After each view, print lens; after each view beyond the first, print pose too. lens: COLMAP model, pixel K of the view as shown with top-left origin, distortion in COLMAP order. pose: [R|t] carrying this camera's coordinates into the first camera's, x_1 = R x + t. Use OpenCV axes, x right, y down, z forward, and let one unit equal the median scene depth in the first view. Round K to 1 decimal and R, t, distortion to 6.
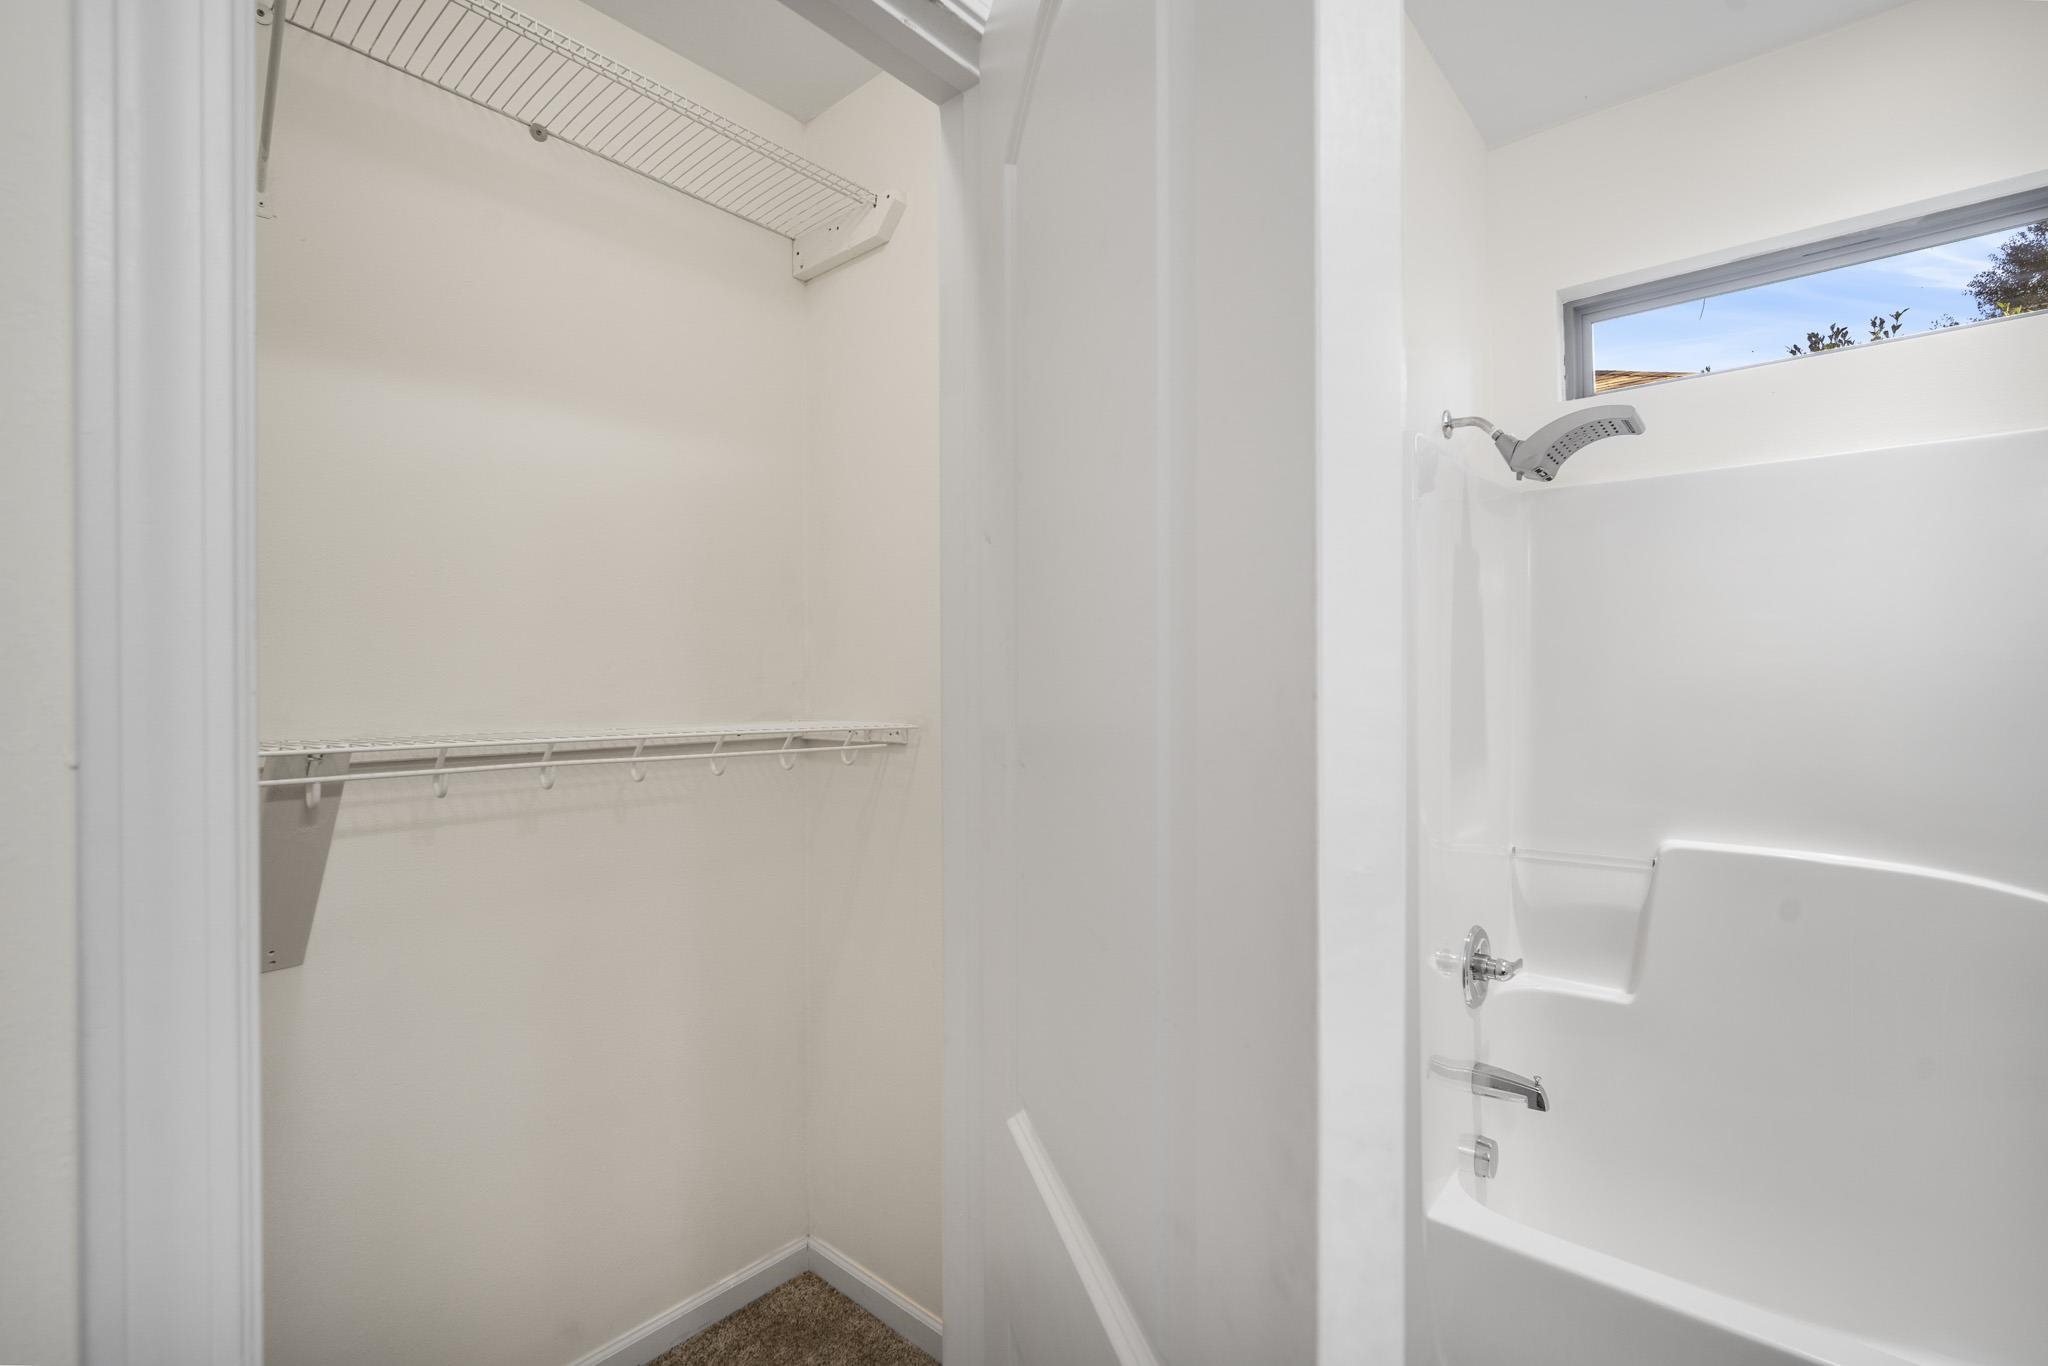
lens RADIAL K [[892.3, 0, 1020.9], [0, 892.3, 674.1], [0, 0, 1]] dist [-0.023136, 0.009802]
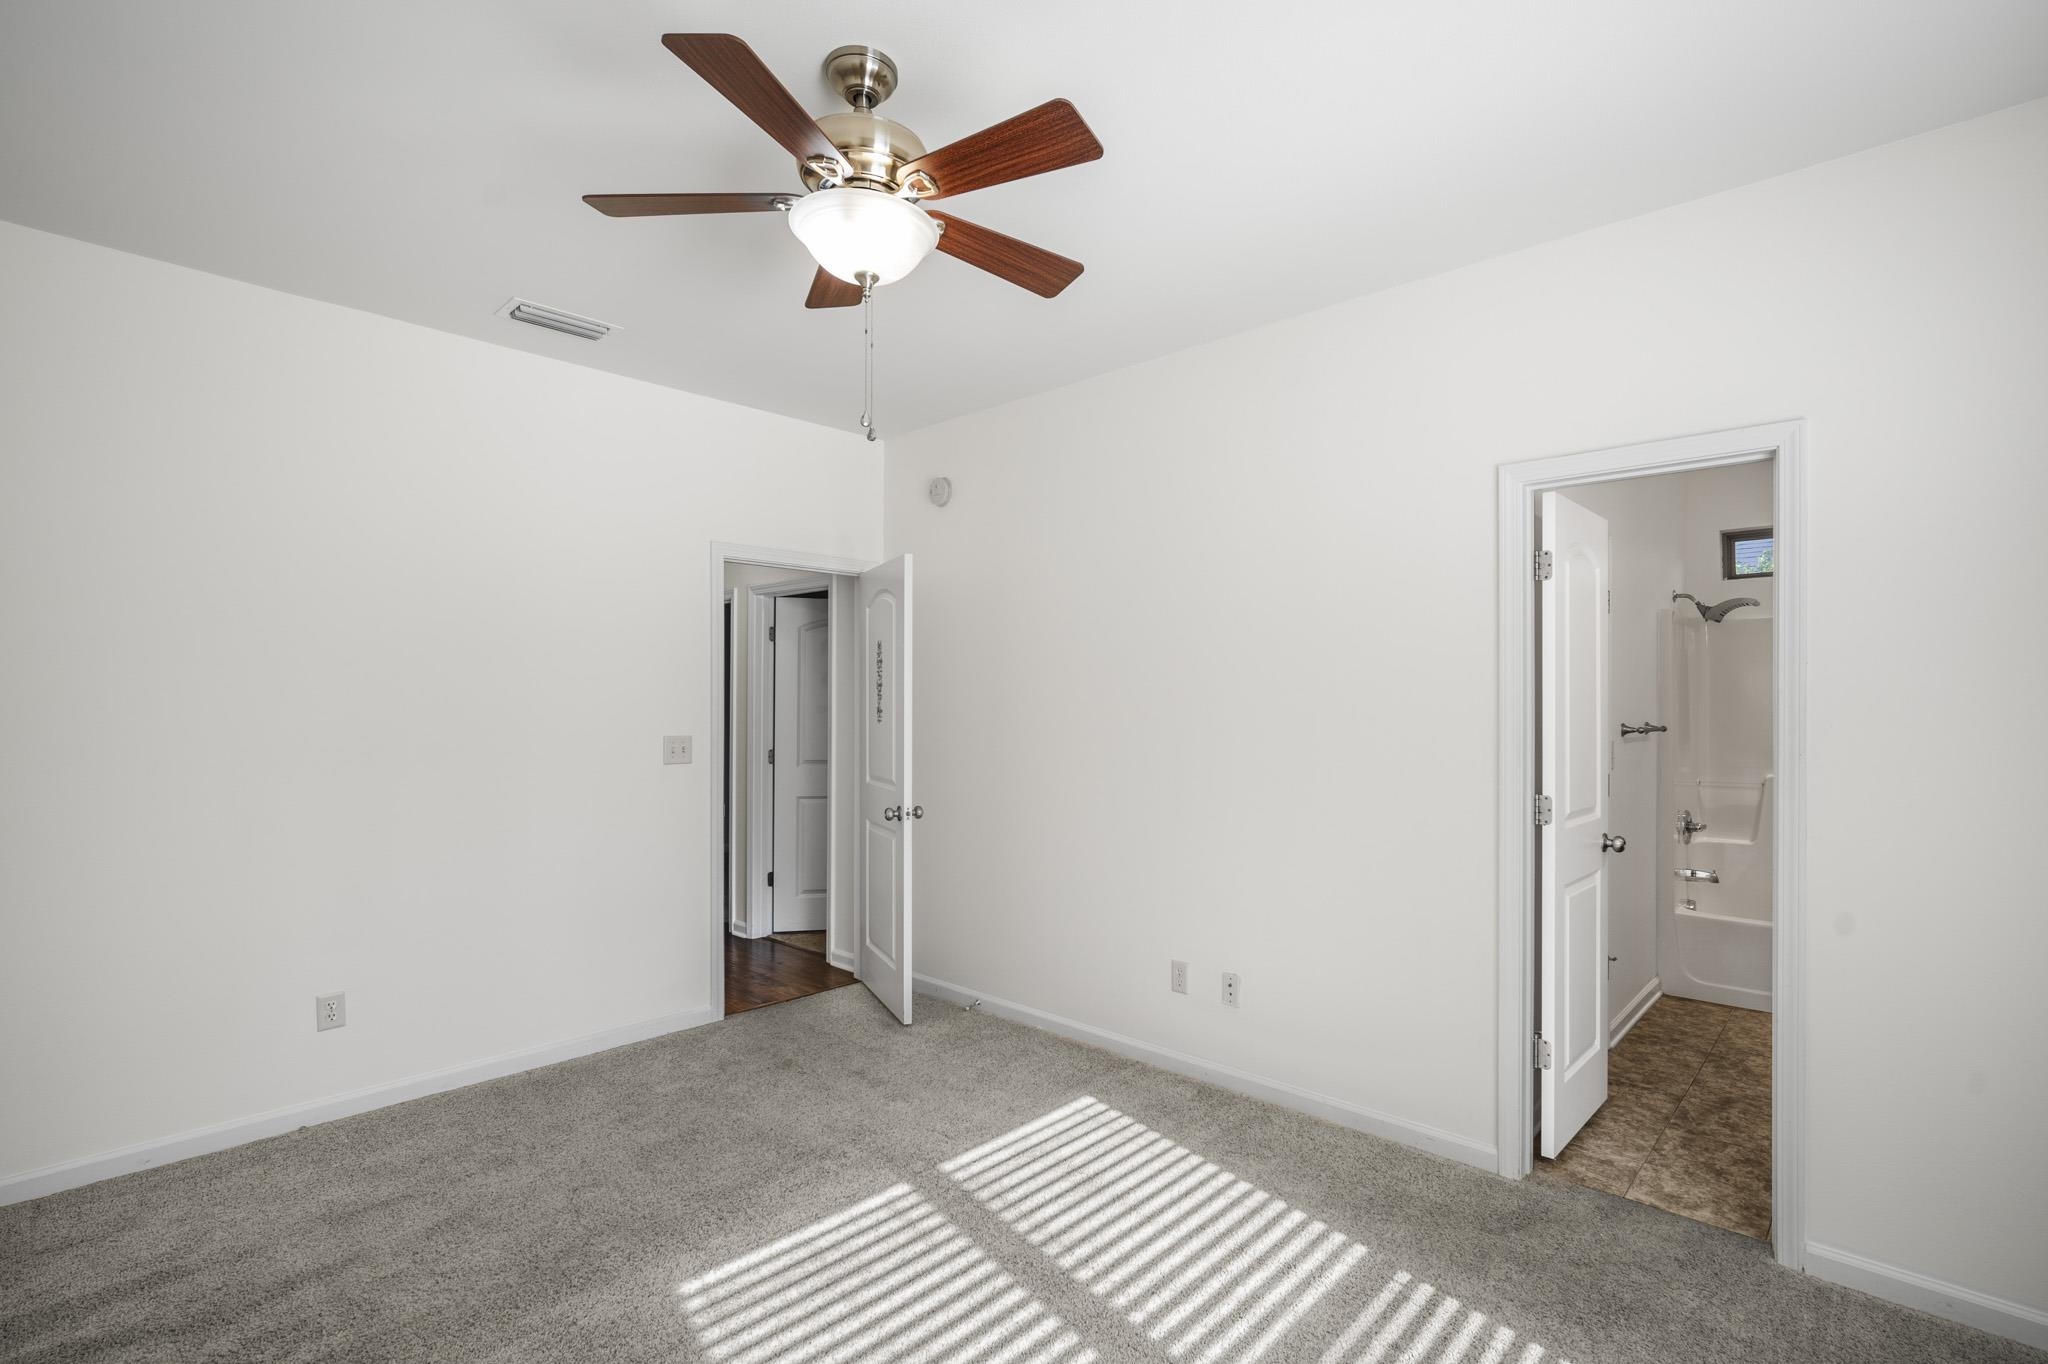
lens RADIAL K [[892.3, 0, 1020.9], [0, 892.3, 673.1], [0, 0, 1]] dist [-0.023136, 0.009802]
pose [[0.997709, 0.005228, -0.067443, -1.118799], [-0.006465, 0.999814, -0.018146, -0.019975], [0.067336, 0.018541, 0.997558, -1.496533]]
